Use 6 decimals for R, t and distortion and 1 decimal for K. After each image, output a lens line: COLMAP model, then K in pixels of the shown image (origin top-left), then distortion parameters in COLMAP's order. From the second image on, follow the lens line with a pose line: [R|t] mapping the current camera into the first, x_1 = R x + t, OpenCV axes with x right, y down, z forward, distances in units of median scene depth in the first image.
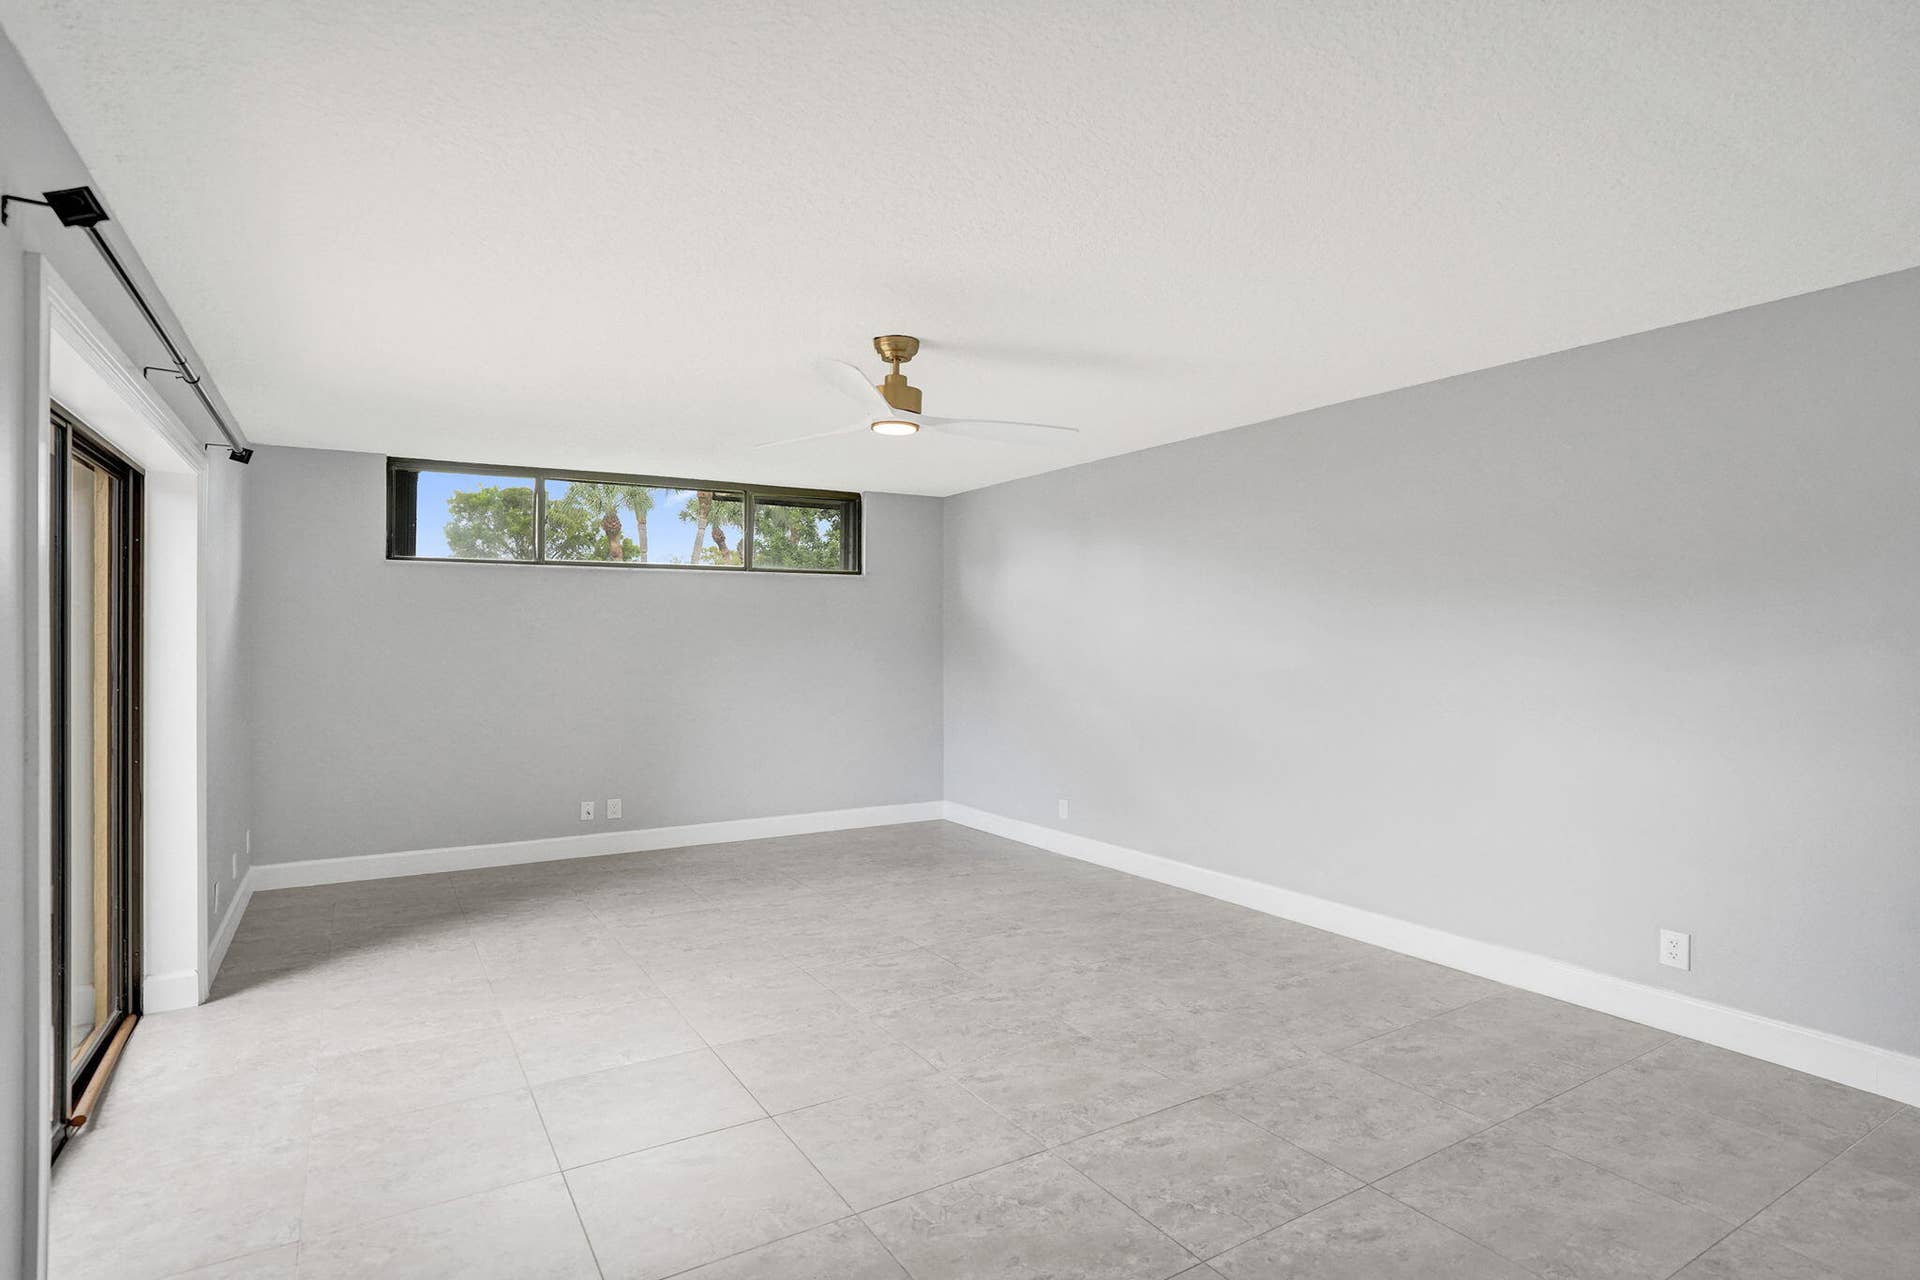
lens RADIAL K [[1003.7, 0, 957.6], [0, 1003.7, 628.9], [0, 0, 1]] dist [-0.049144, 0.029398]
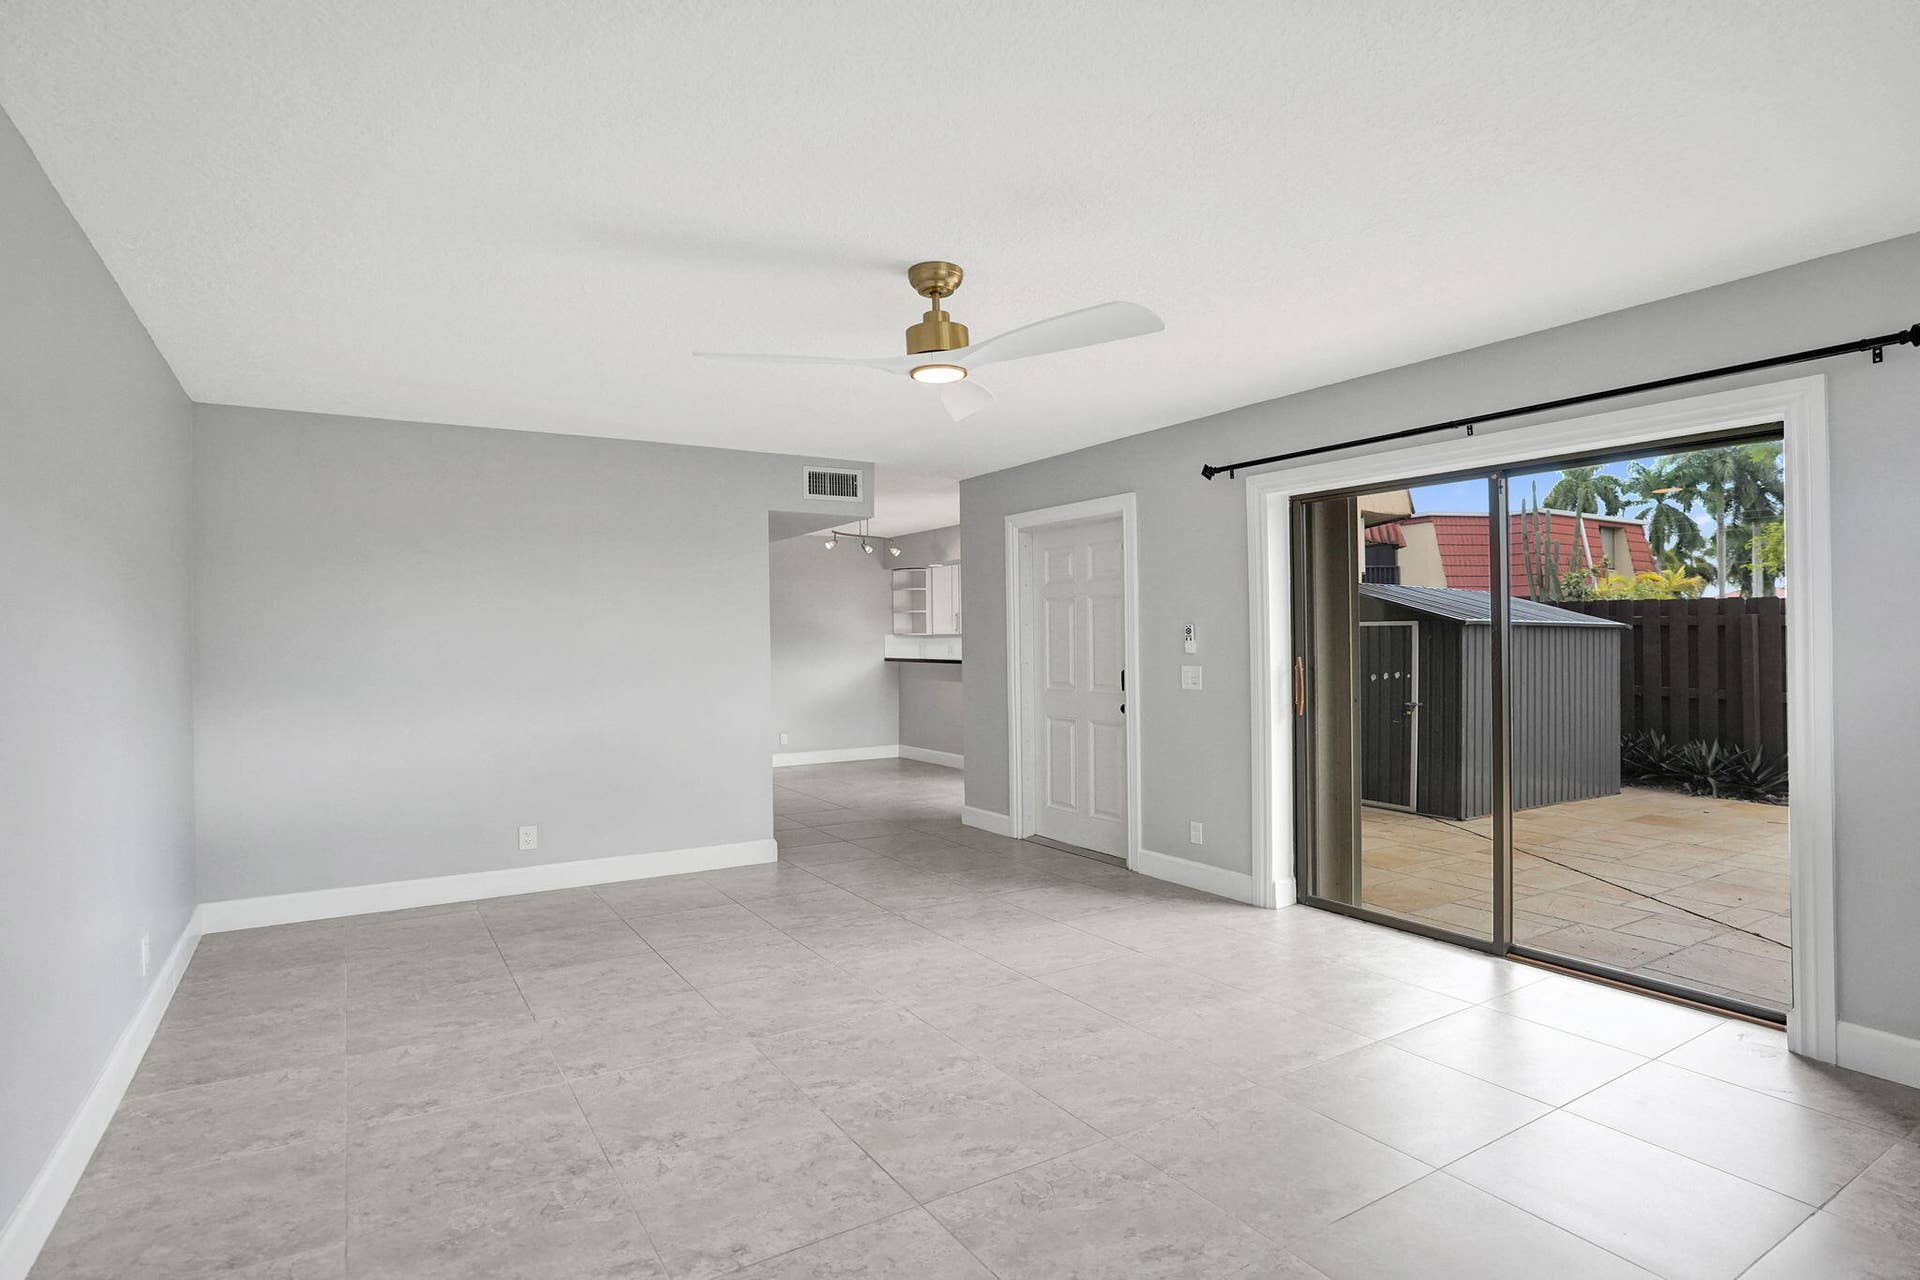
lens RADIAL K [[983.6, 0, 960.0], [0, 983.6, 640.0], [0, 0, 1]] dist [-0.043575, 0.000441]
pose [[-0.999810, 0.012737, -0.014732, -0.061389], [0.012894, 0.999861, -0.010616, 0.033298], [0.014595, -0.010804, -0.999835, 1.802633]]
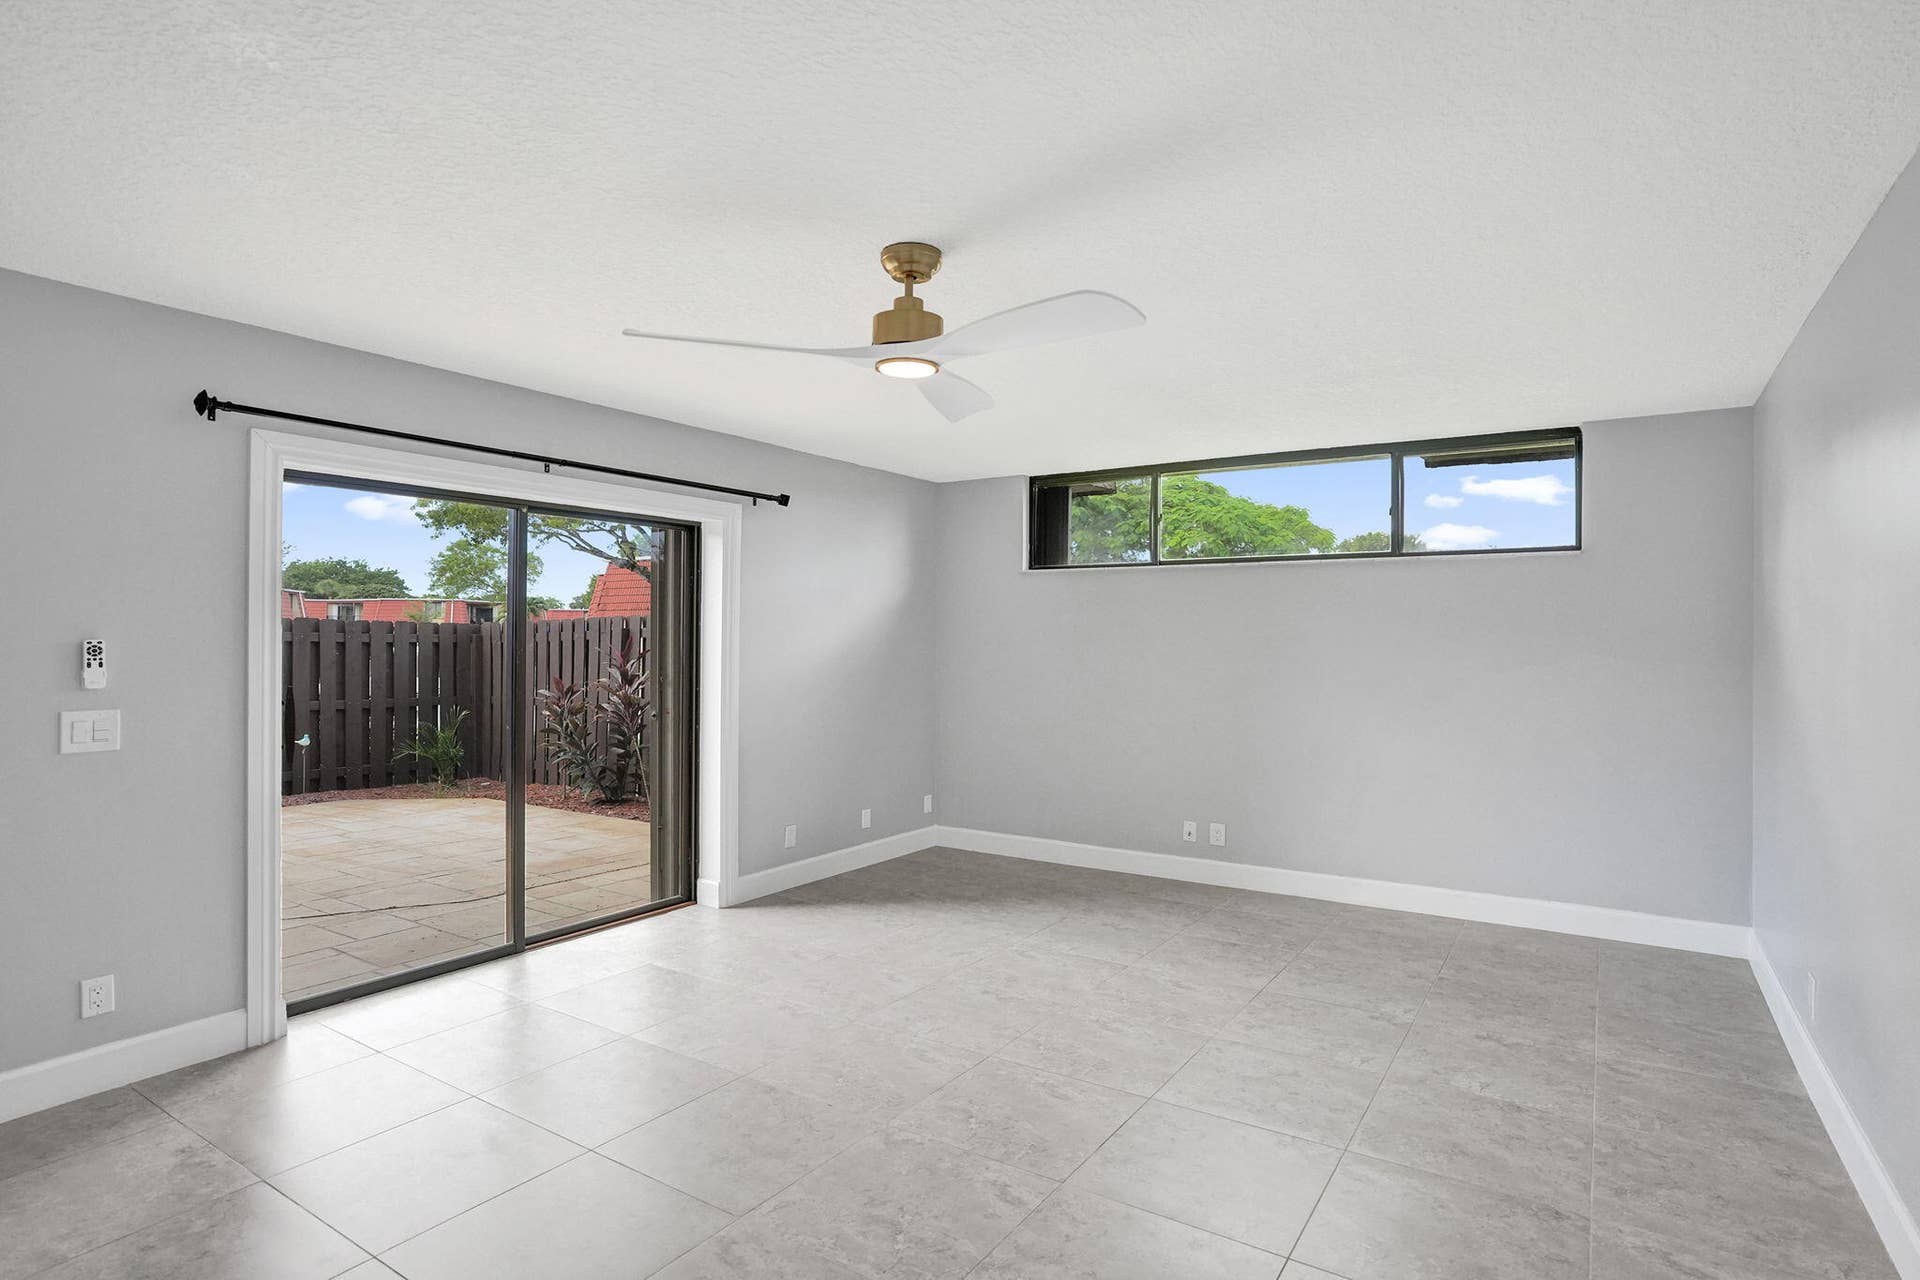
lens RADIAL K [[1003.7, 0, 957.6], [0, 1003.7, 628.9], [0, 0, 1]] dist [-0.049144, 0.029398]
pose [[0.425128, -0.002628, -0.905130, 0.631766], [0.002970, 0.999994, -0.001509, -0.005310], [0.905129, -0.002047, 0.425133, 0.703934]]
